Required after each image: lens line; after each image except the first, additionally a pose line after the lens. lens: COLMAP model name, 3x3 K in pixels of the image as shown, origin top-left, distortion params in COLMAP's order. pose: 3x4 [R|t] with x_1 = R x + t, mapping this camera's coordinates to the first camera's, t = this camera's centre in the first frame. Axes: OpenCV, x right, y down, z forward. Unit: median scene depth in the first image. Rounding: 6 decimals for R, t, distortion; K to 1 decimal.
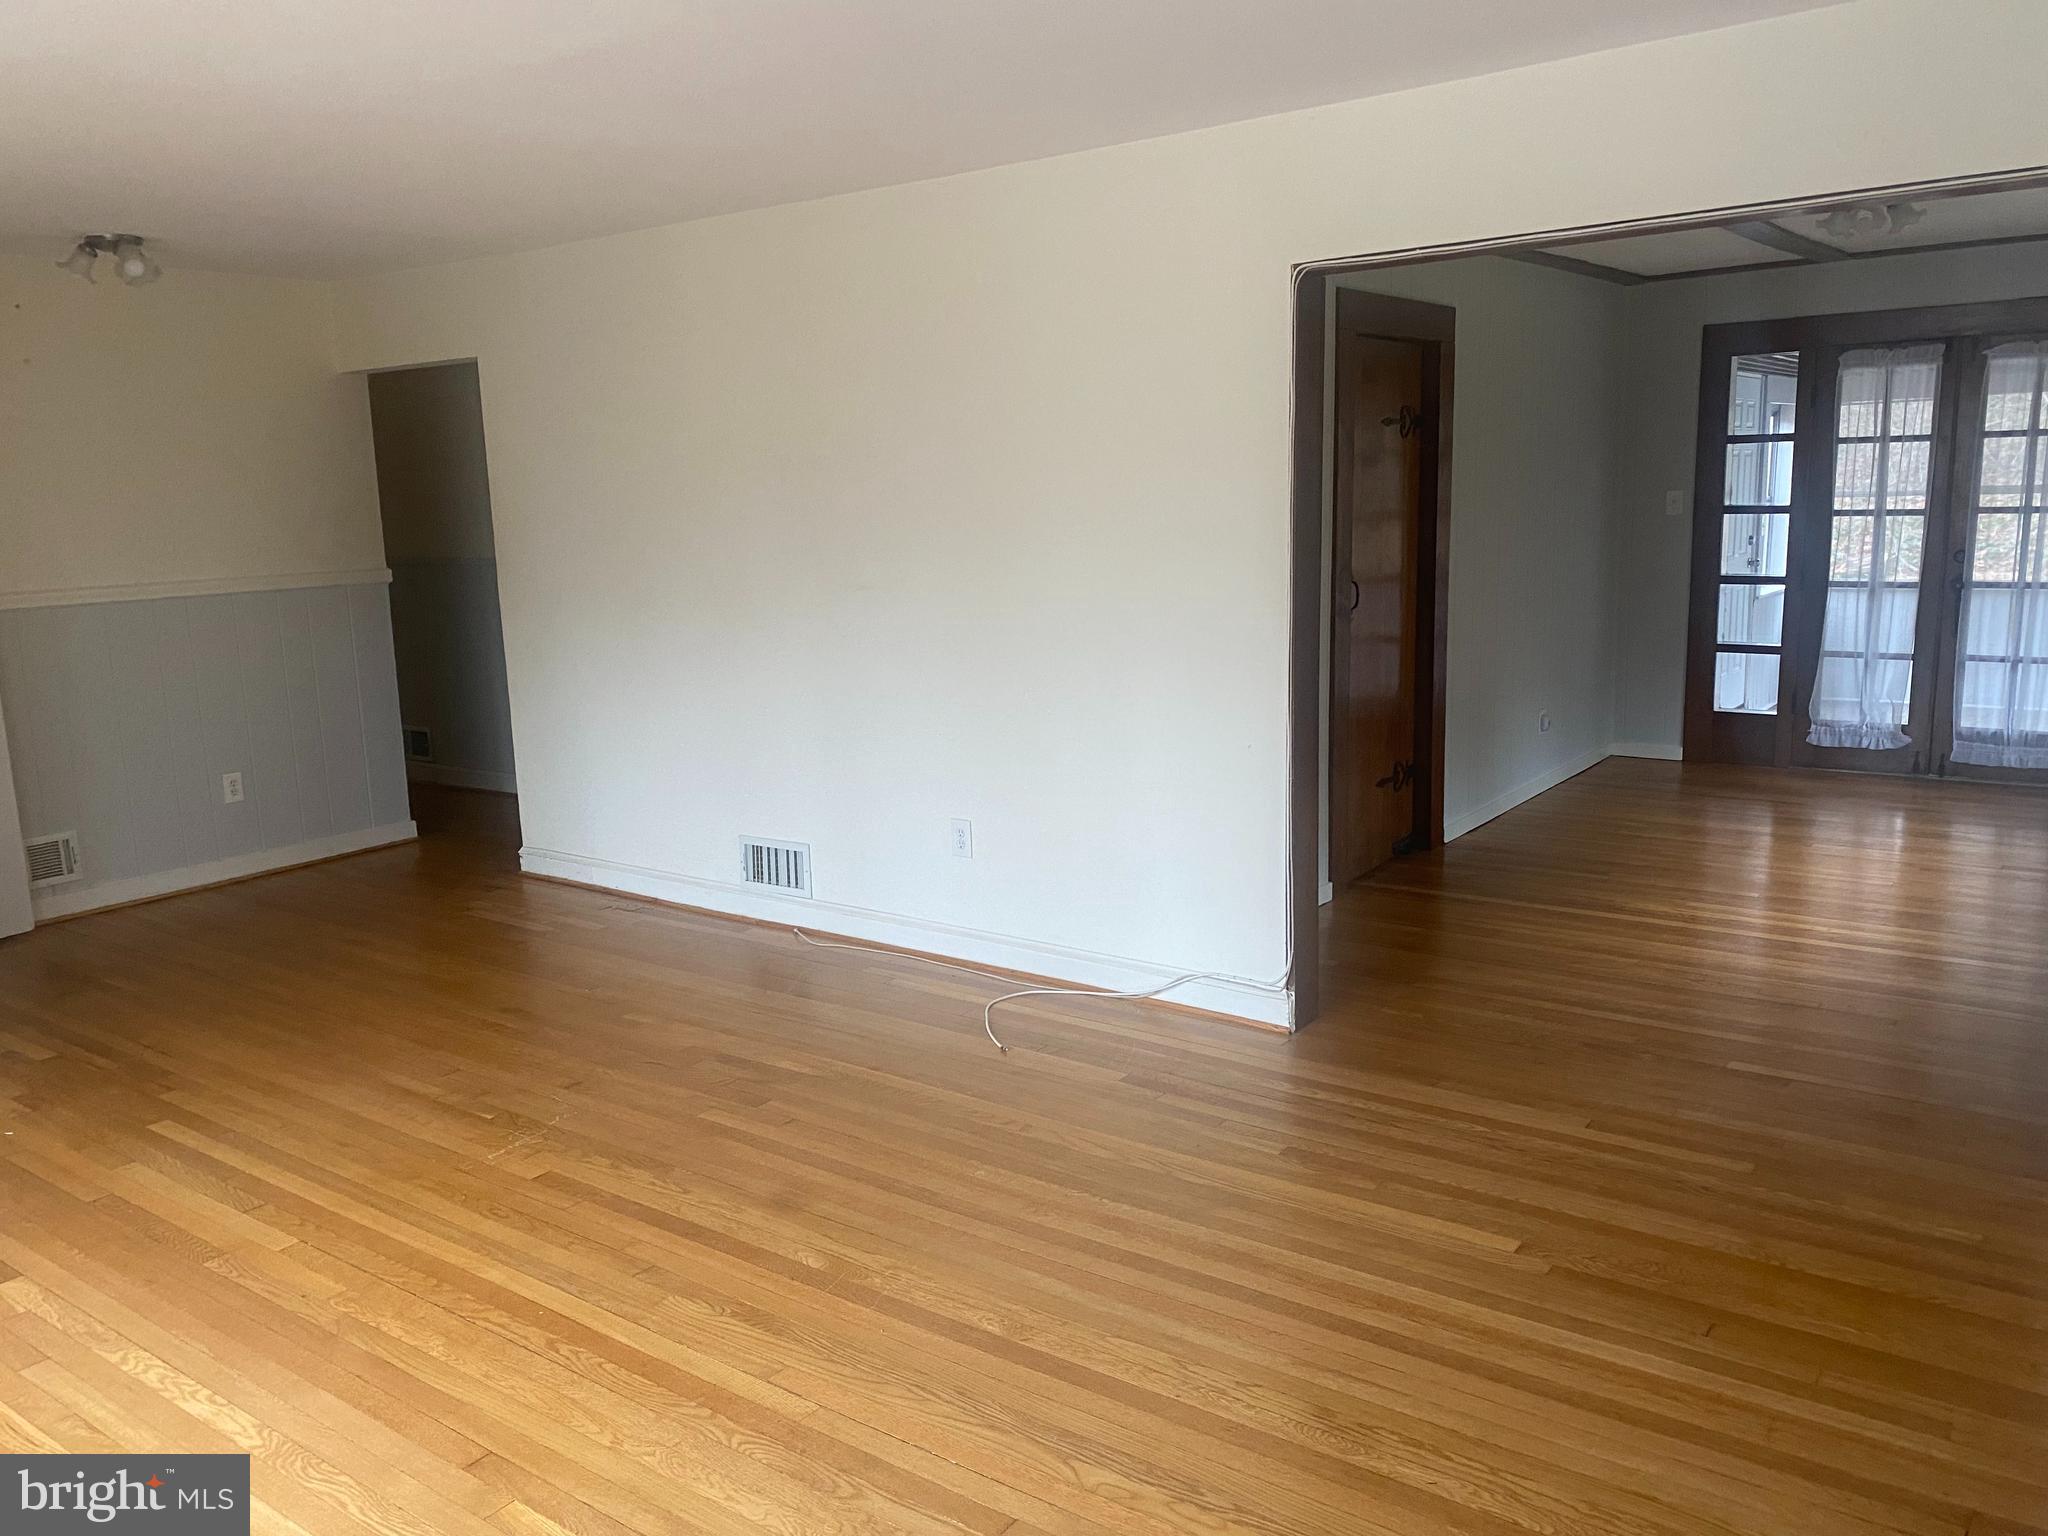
lens RADIAL K [[1572.4, 0, 1014.0], [0, 1572.4, 780.7], [0, 0, 1]] dist [0.038467, -0.039401]
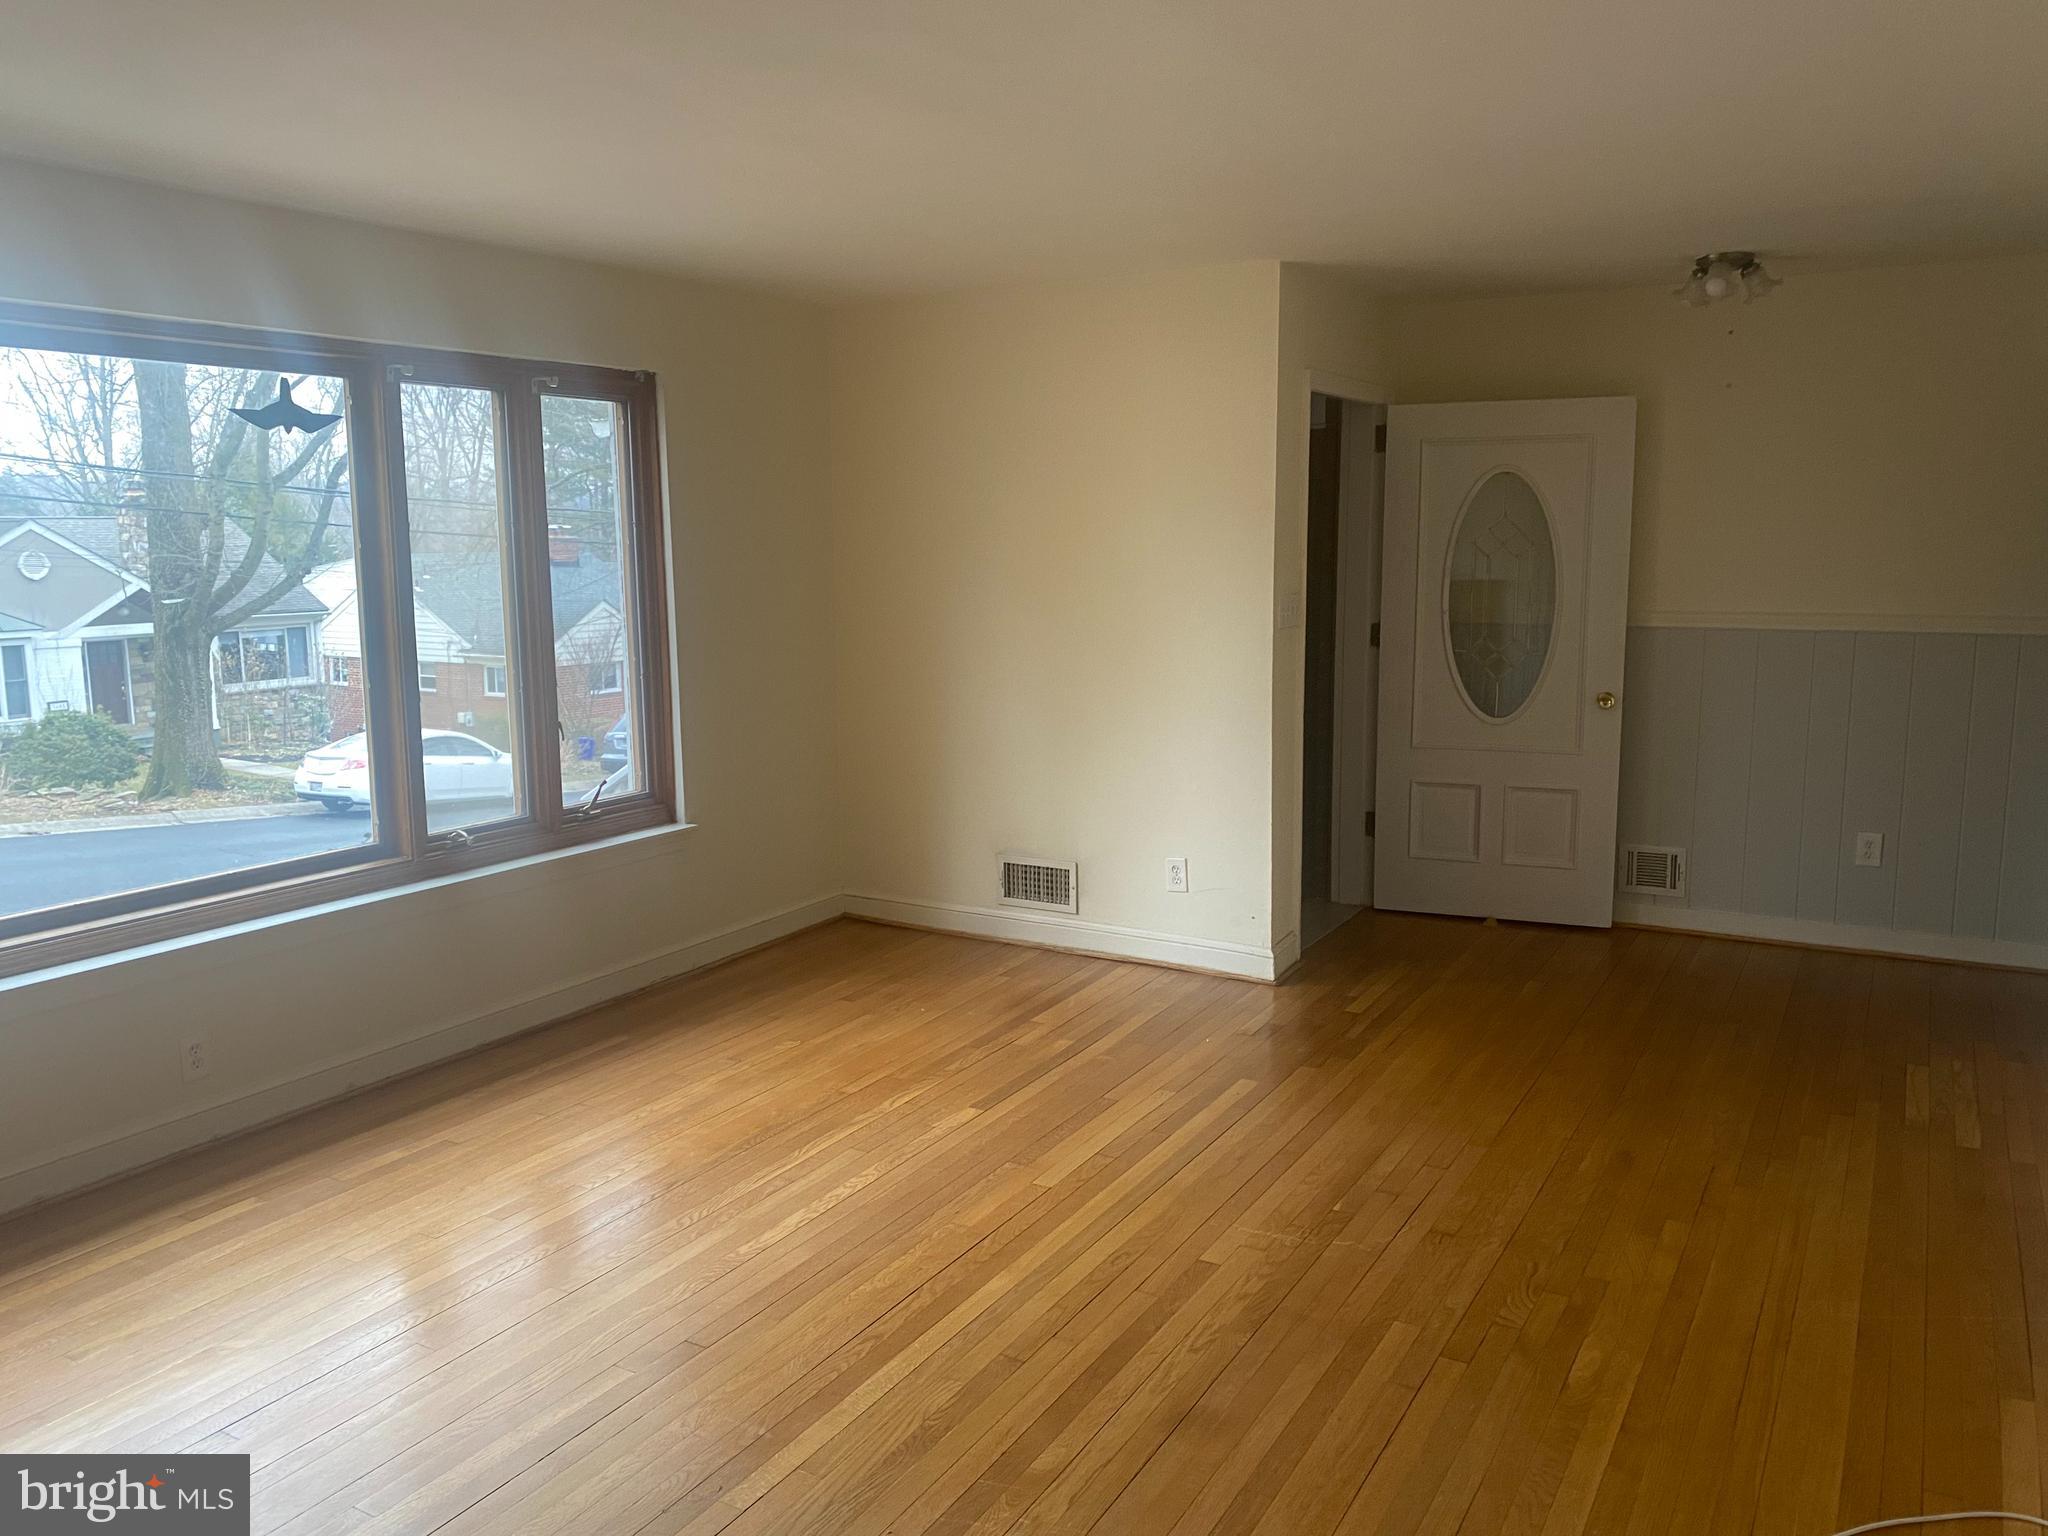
lens RADIAL K [[1572.4, 0, 992.3], [0, 1572.4, 759.3], [0, 0, 1]] dist [0.038467, -0.039401]
pose [[0.107022, 0.179122, -0.977989, 0.516562], [-0.185114, 0.970029, 0.157407, -0.154803], [0.976872, 0.164194, 0.136972, 0.646844]]
